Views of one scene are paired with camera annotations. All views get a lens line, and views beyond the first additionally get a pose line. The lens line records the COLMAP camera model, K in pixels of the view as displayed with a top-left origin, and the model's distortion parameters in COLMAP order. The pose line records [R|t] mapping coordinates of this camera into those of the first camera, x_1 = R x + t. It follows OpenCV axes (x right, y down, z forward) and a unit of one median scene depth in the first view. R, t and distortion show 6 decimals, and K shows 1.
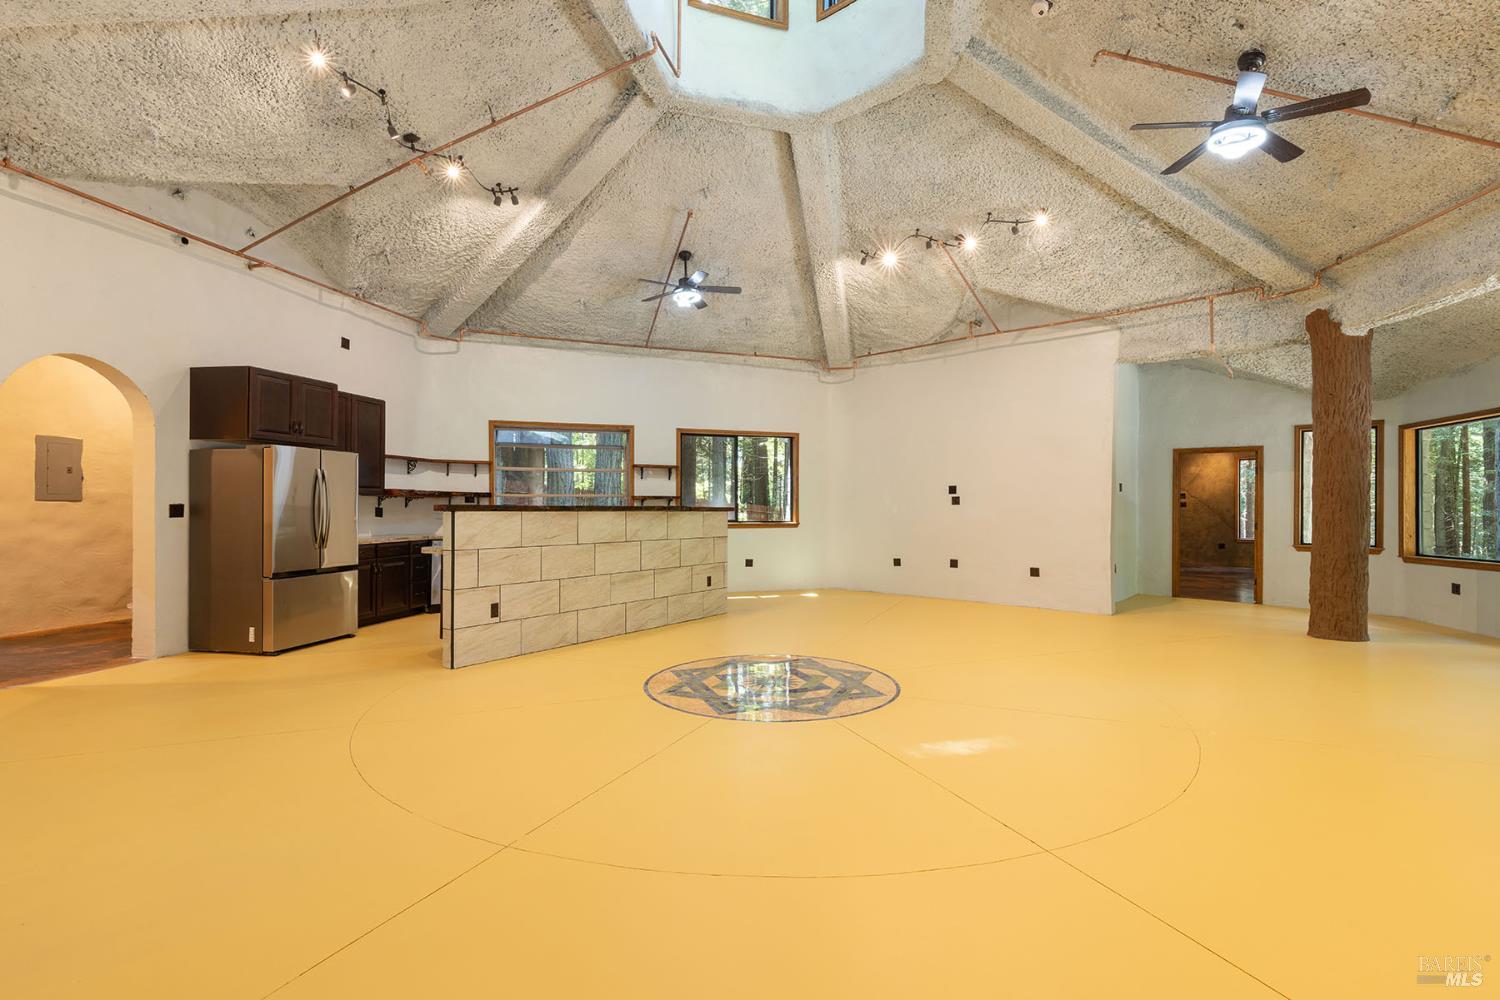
lens RADIAL K [[676.9, 0, 760.8], [0, 676.9, 506.1], [0, 0, 1]] dist [0.005700, -0.000977]
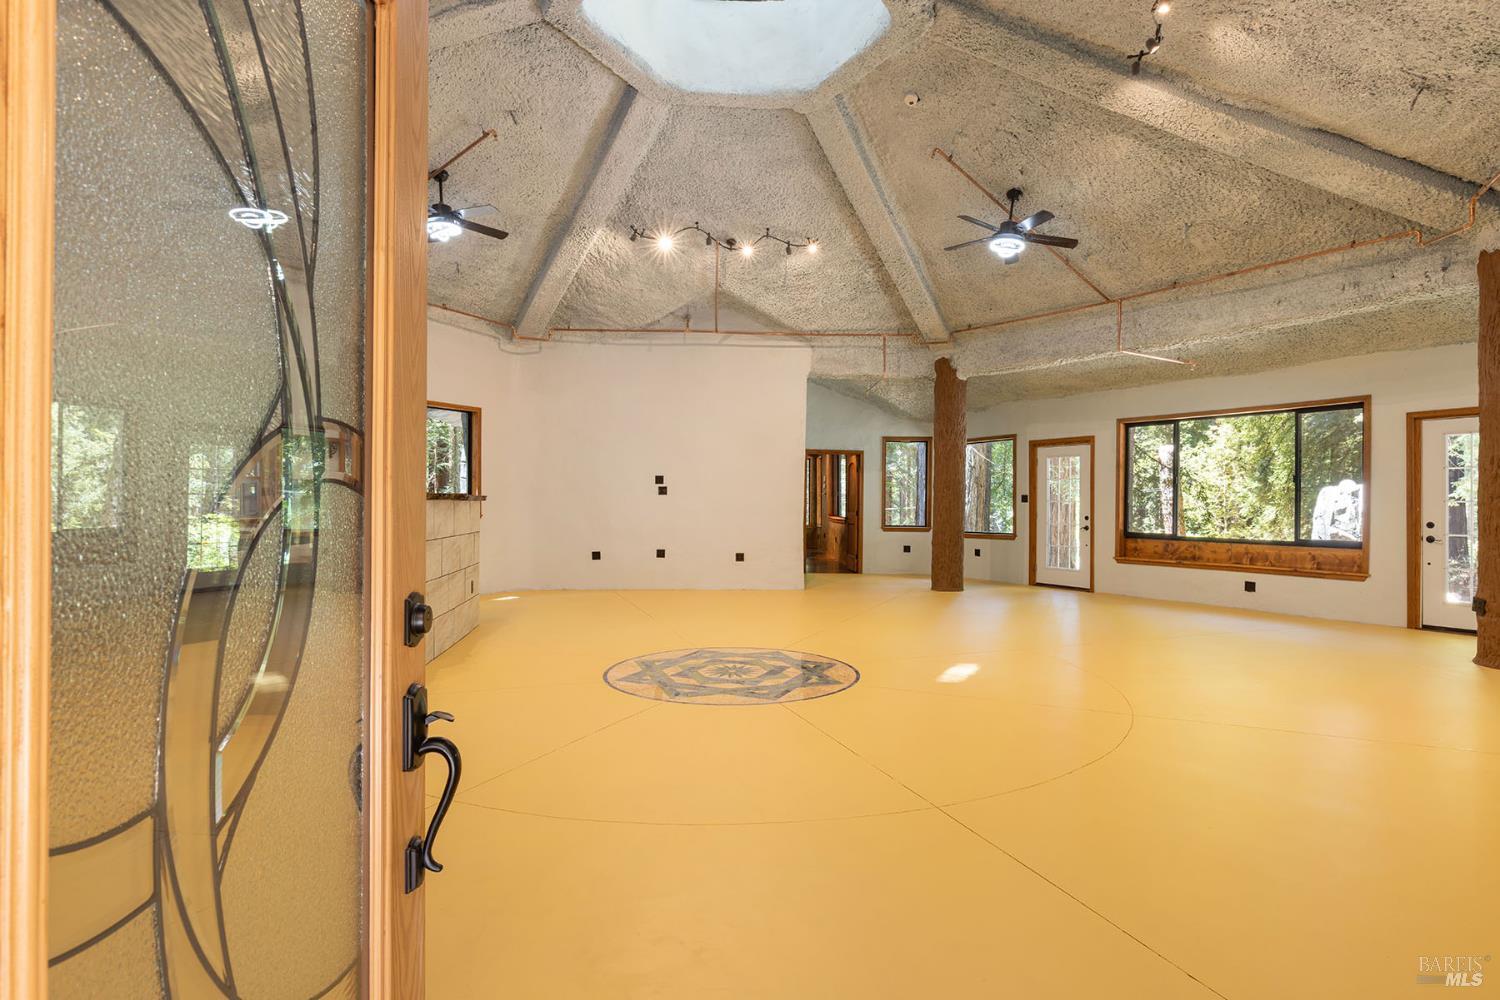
lens RADIAL K [[758.1, 0, 764.9], [0, 758.1, 508.8], [0, 0, 1]] dist [-0.000572, 0.000220]
pose [[0.723340, -0.004744, 0.690476, -0.487041], [-0.005165, 0.999911, 0.012281, 0.005719], [-0.690473, -0.012450, 0.723251, 0.105557]]
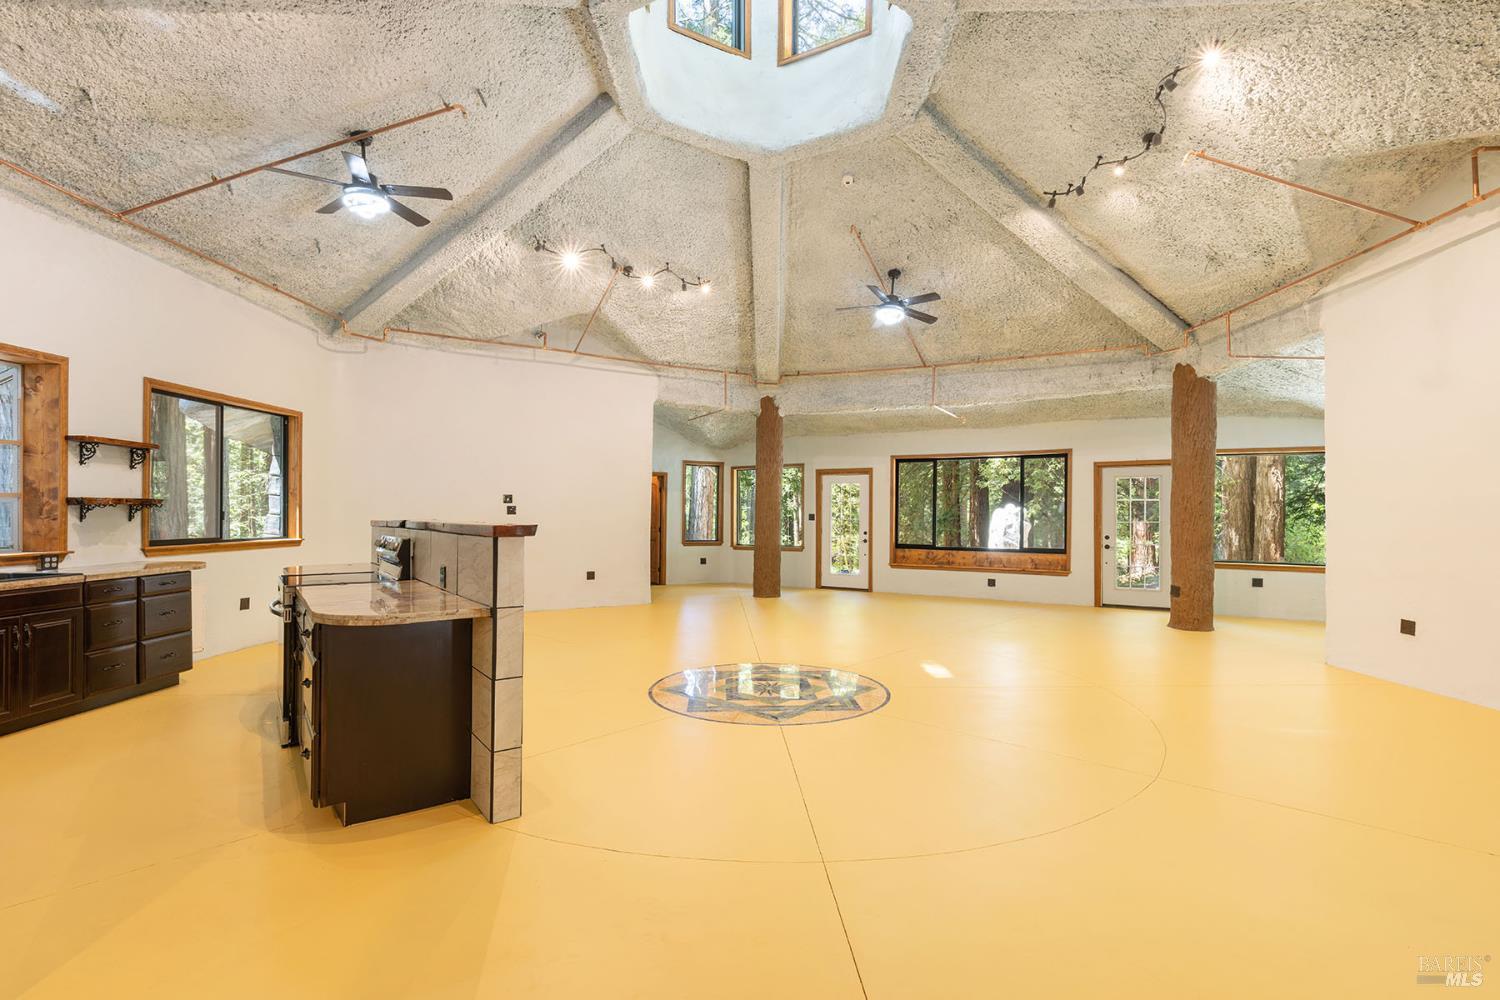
lens RADIAL K [[676.9, 0, 756.4], [0, 676.9, 515.3], [0, 0, 1]] dist [0.005700, -0.000977]
pose [[0.320301, -0.002034, 0.947314, -0.666476], [-0.008063, 0.999956, 0.004873, -0.010550], [-0.947281, -0.009199, 0.320271, 0.459772]]
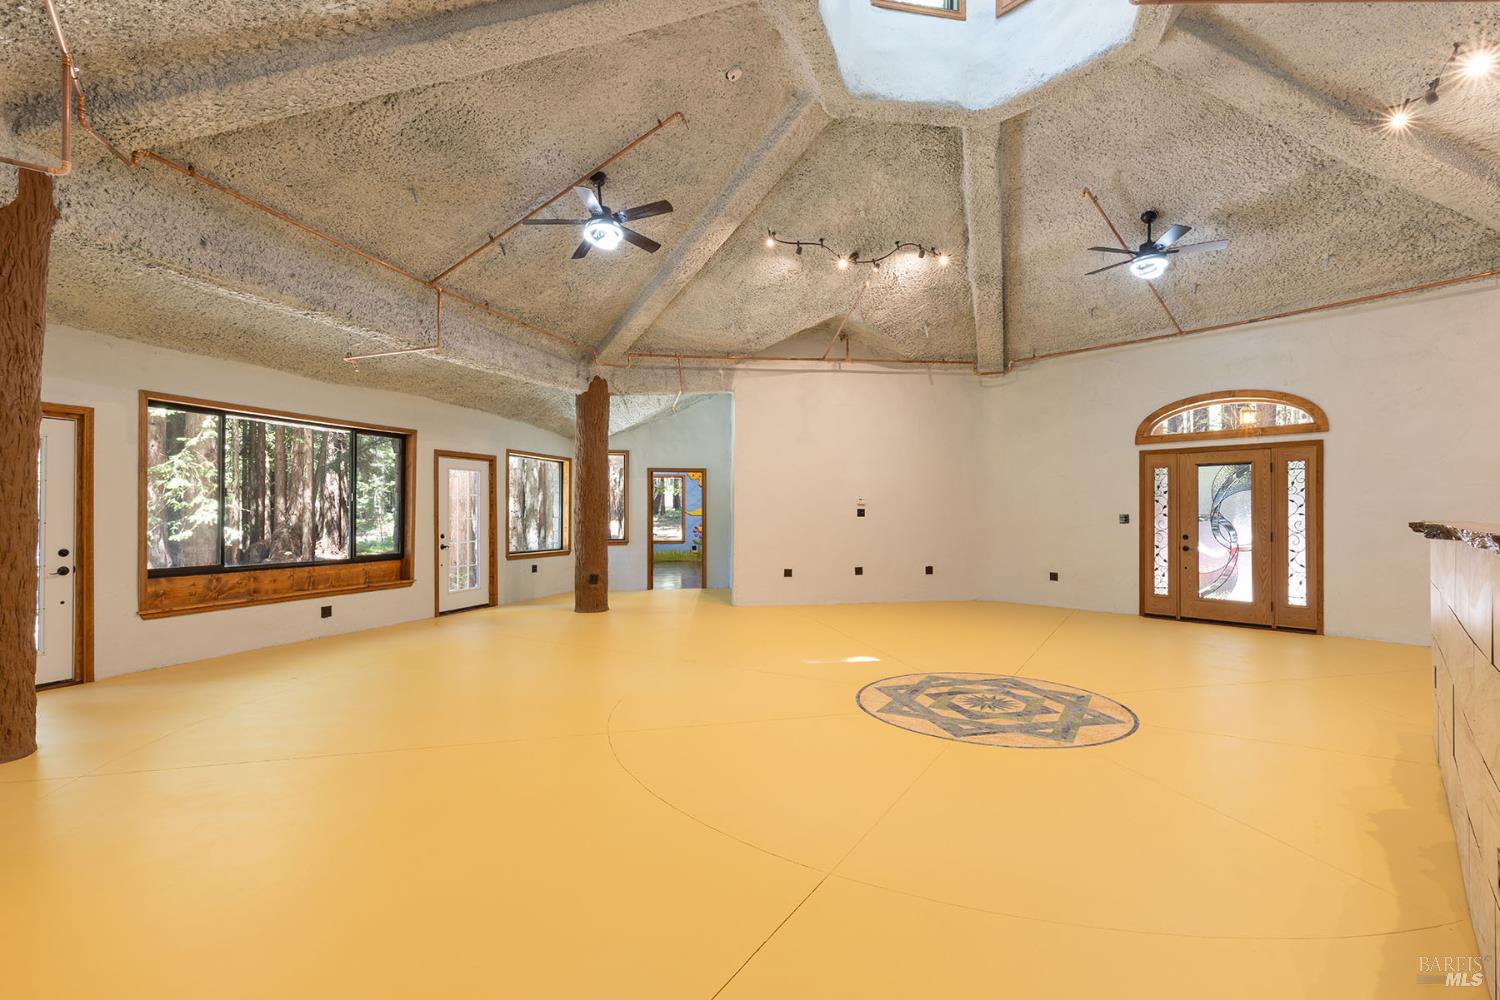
lens RADIAL K [[676.9, 0, 755.7], [0, 676.9, 513.2], [0, 0, 1]] dist [0.005700, -0.000977]
pose [[-0.989821, -0.002344, 0.142299, 0.139747], [-0.002743, 0.999993, -0.002609, -0.004316], [-0.142292, -0.002972, -0.989820, 1.350361]]
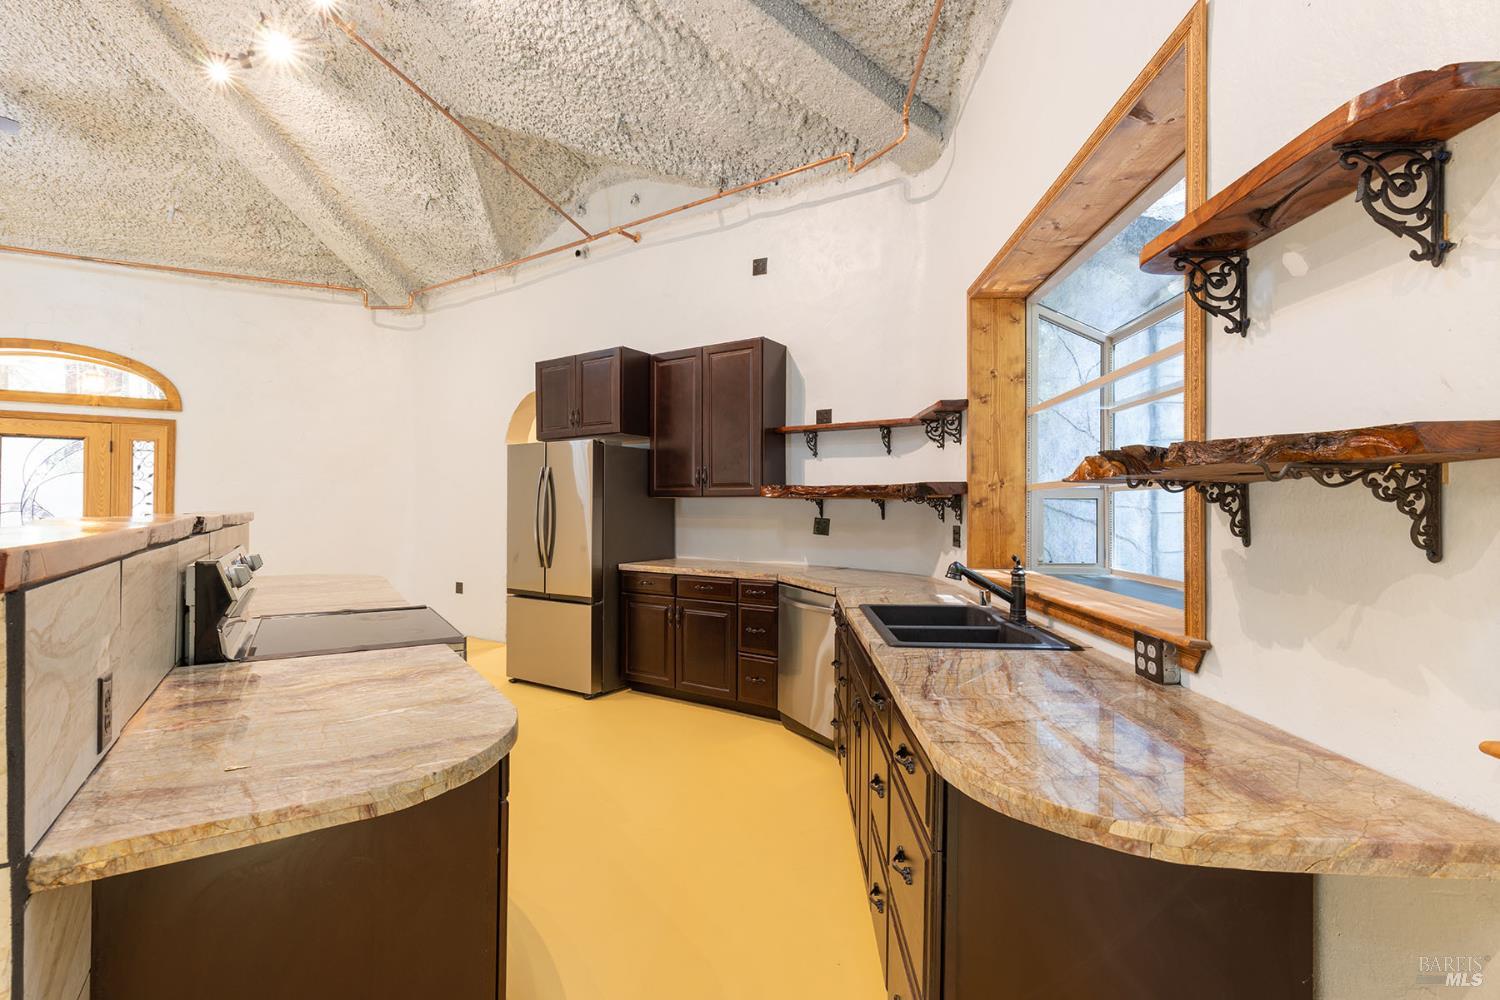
lens RADIAL K [[676.9, 0, 755.8], [0, 676.9, 504.4], [0, 0, 1]] dist [0.005700, -0.000977]
pose [[-0.373987, -0.011521, -0.927362, -0.009630], [-0.006824, 0.999930, -0.009670, -0.003897], [0.927409, 0.002712, -0.374039, 1.273725]]
